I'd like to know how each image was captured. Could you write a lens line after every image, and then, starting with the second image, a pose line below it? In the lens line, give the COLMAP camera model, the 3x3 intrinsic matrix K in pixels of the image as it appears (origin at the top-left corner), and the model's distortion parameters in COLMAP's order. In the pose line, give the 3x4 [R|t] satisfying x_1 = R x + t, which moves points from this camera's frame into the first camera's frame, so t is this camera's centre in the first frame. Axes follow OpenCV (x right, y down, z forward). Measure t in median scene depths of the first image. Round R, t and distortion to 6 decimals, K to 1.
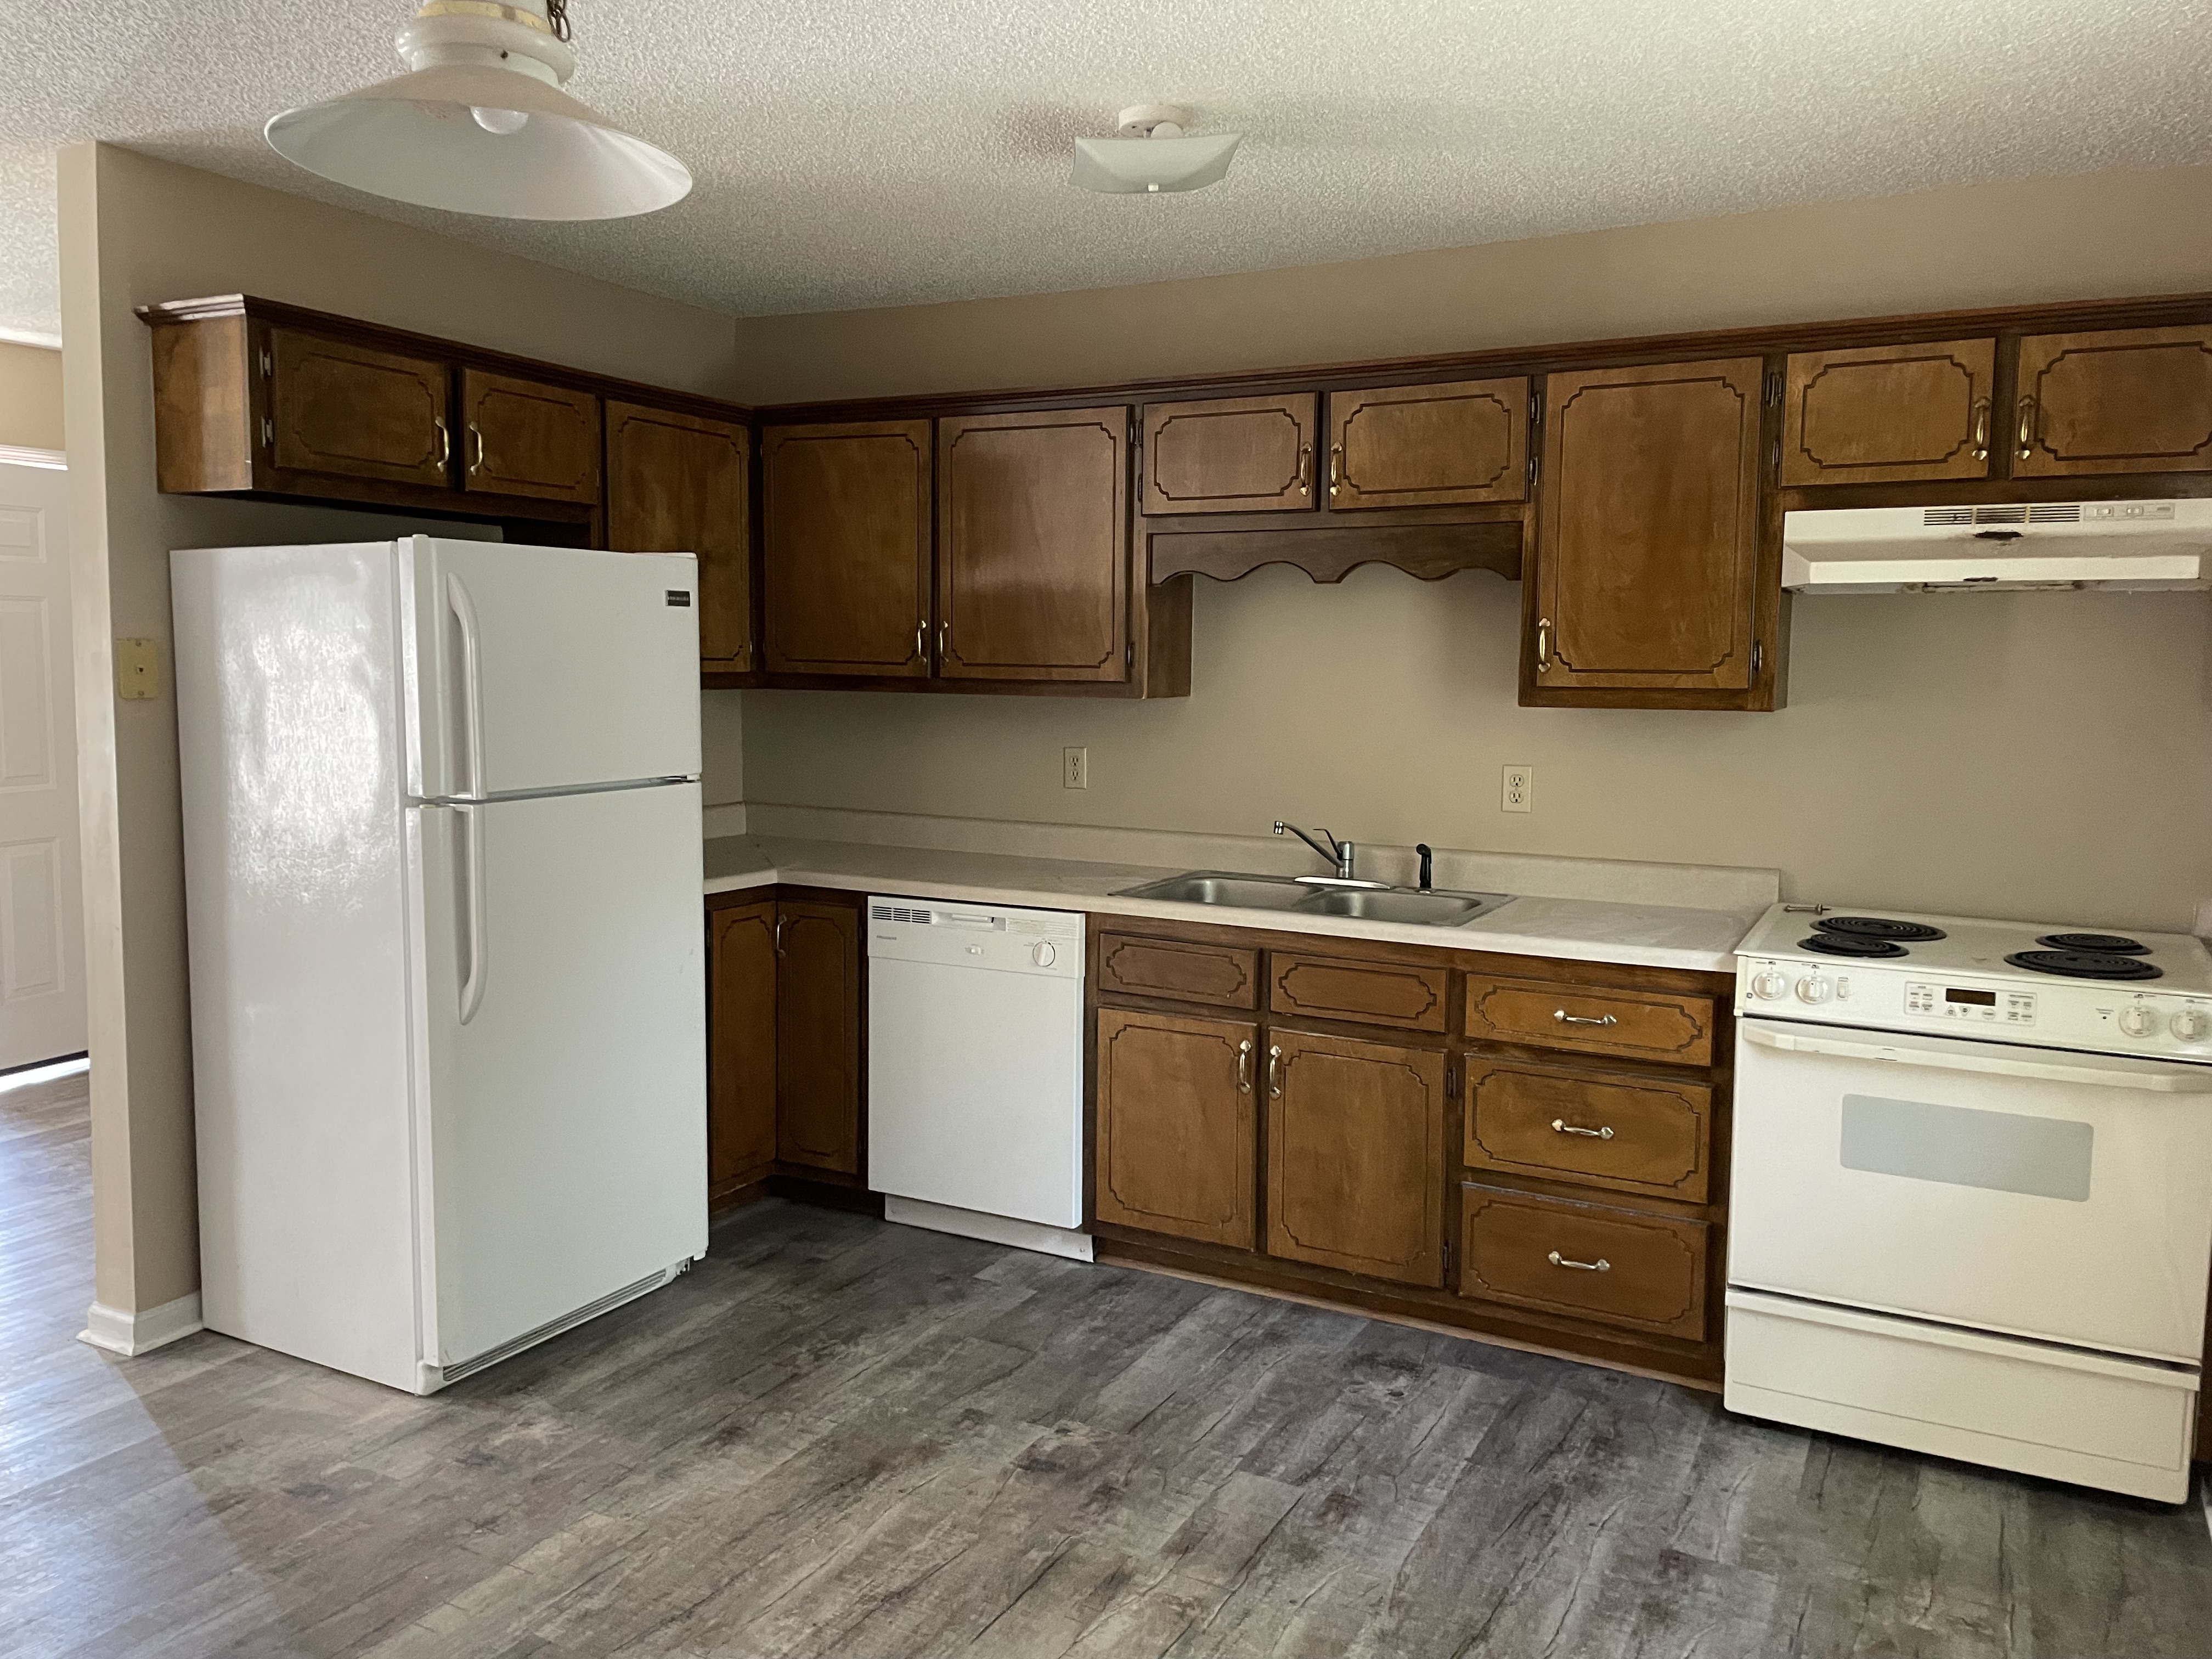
lens RADIAL K [[1672.5, 0, 1097.3], [0, 1672.5, 810.4], [0, 0, 1]] dist [0.082419, -0.085025]
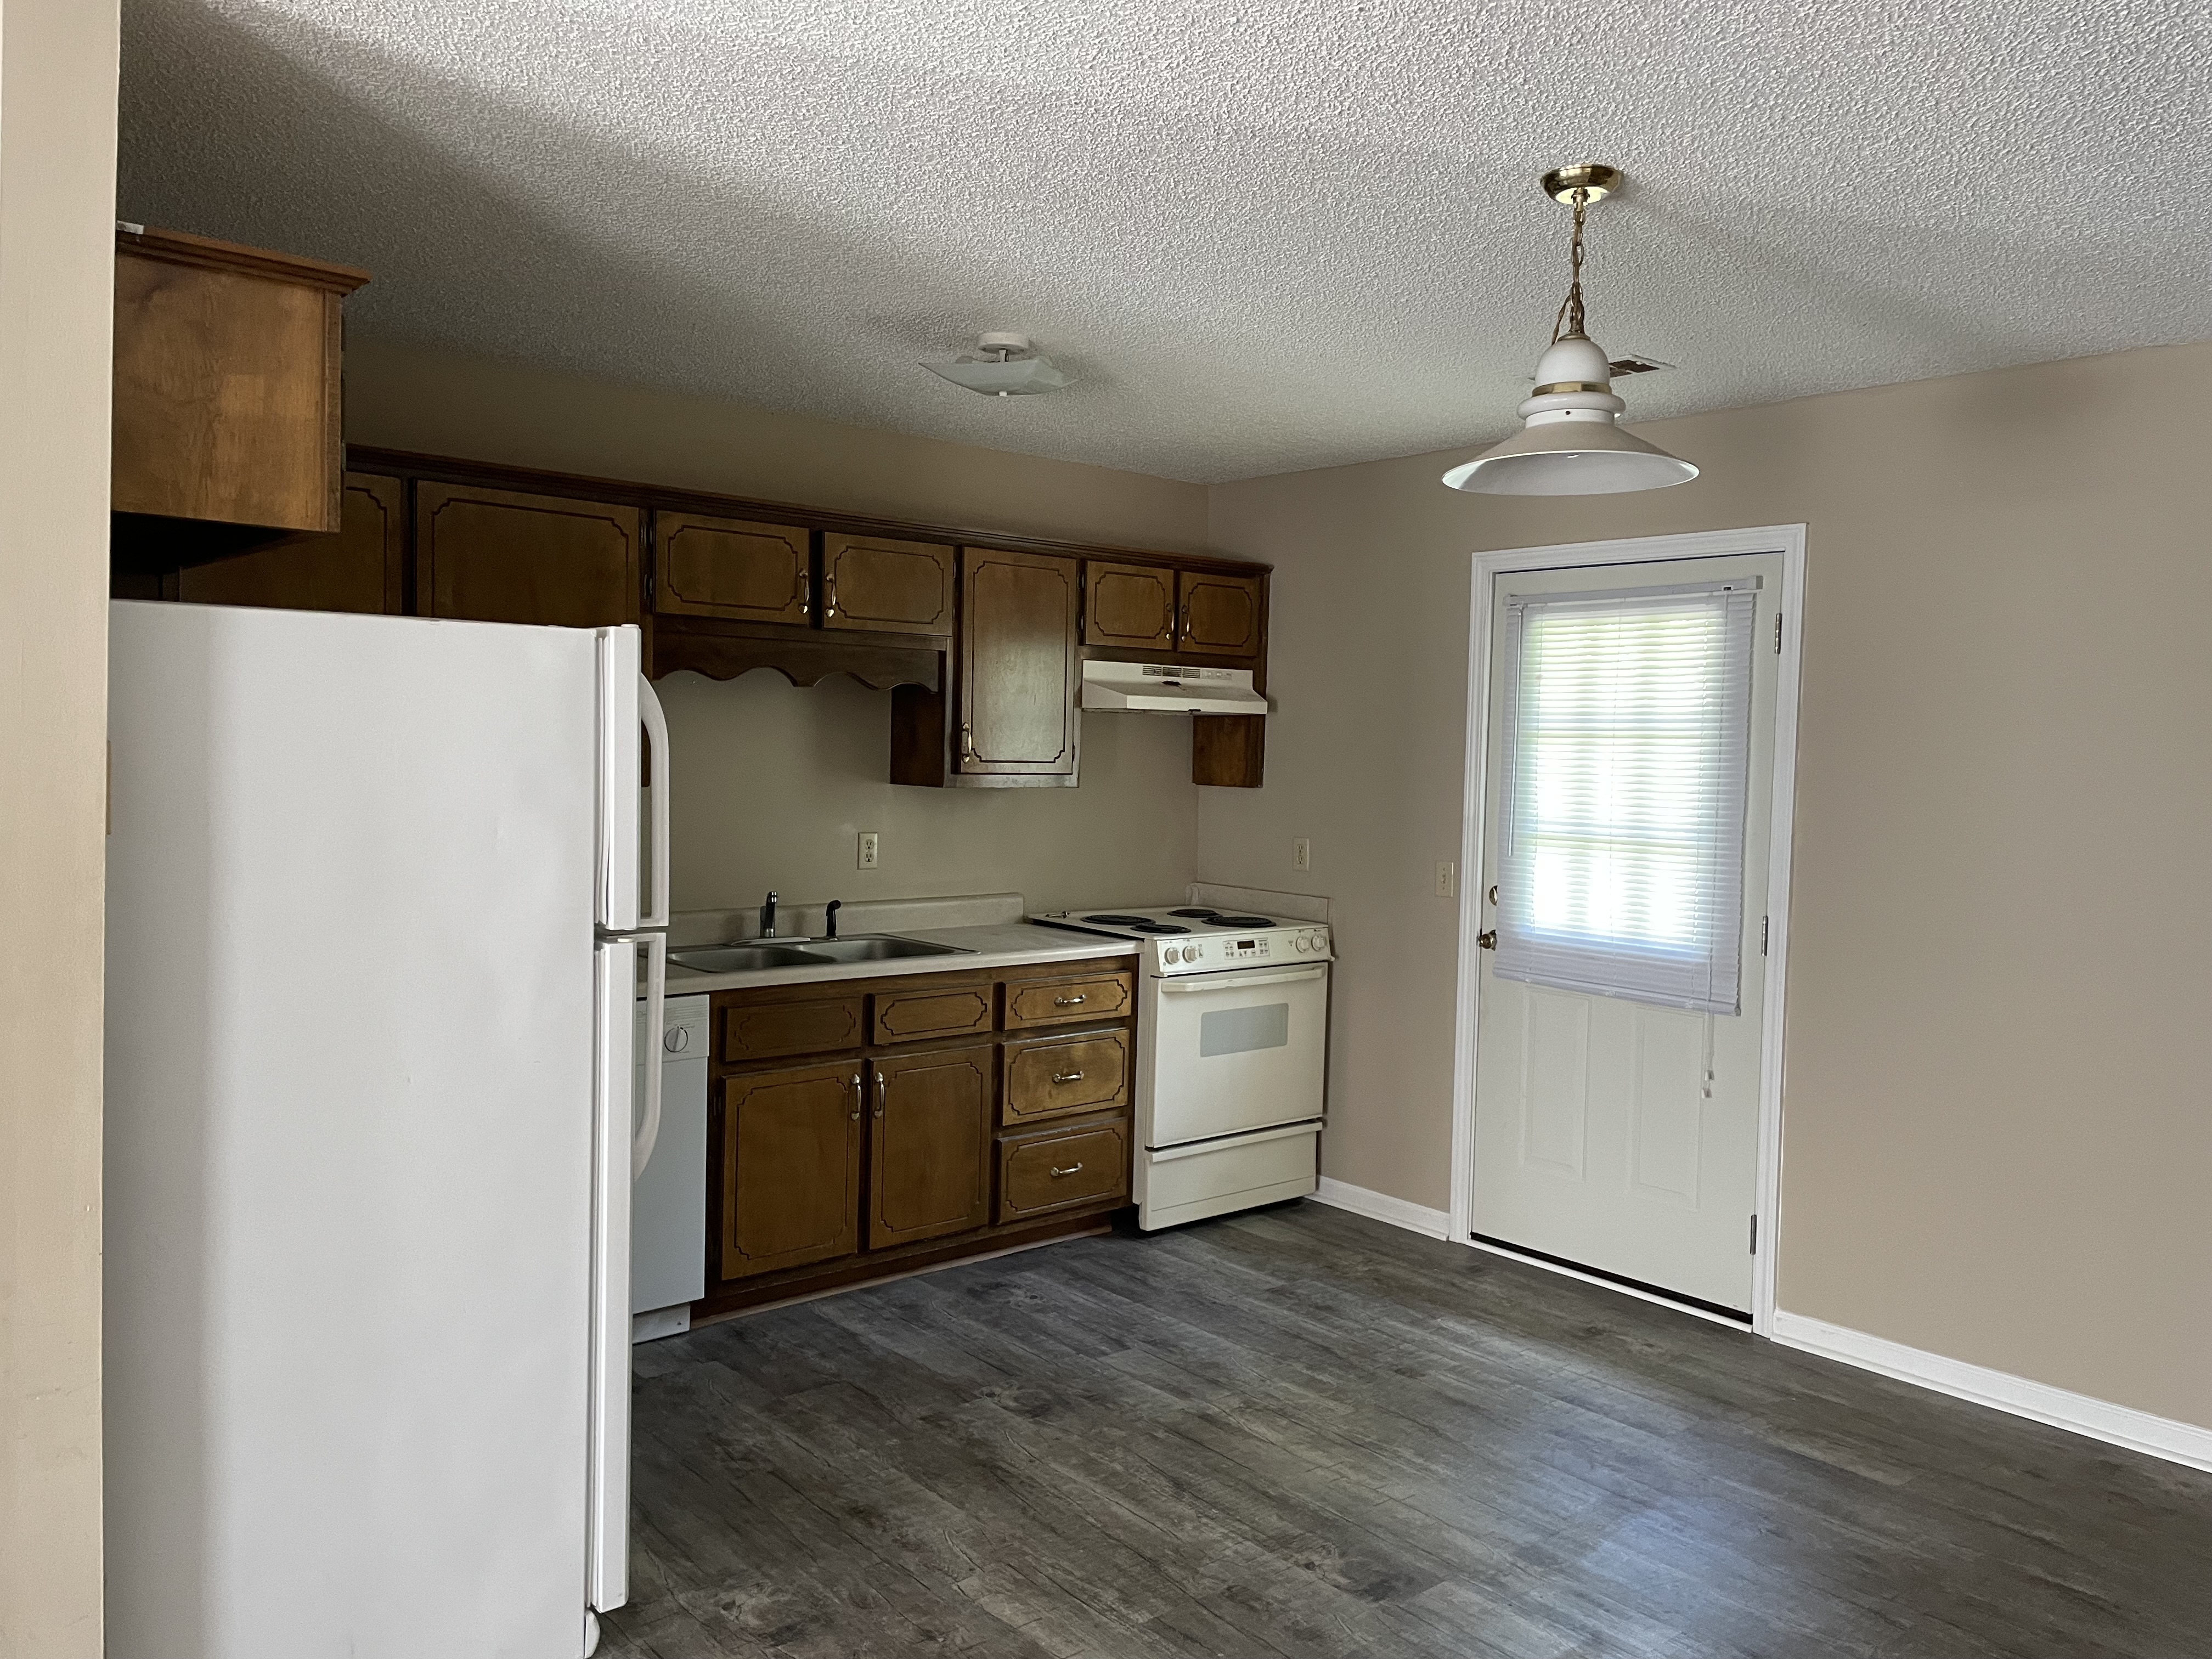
lens RADIAL K [[1672.5, 0, 1099.8], [0, 1672.5, 820.5], [0, 0, 1]] dist [0.082419, -0.085025]
pose [[0.357738, -0.043751, 0.932797, -1.072285], [0.068116, 0.997463, 0.020661, -0.061387], [-0.931335, 0.056148, 0.359810, 0.455421]]
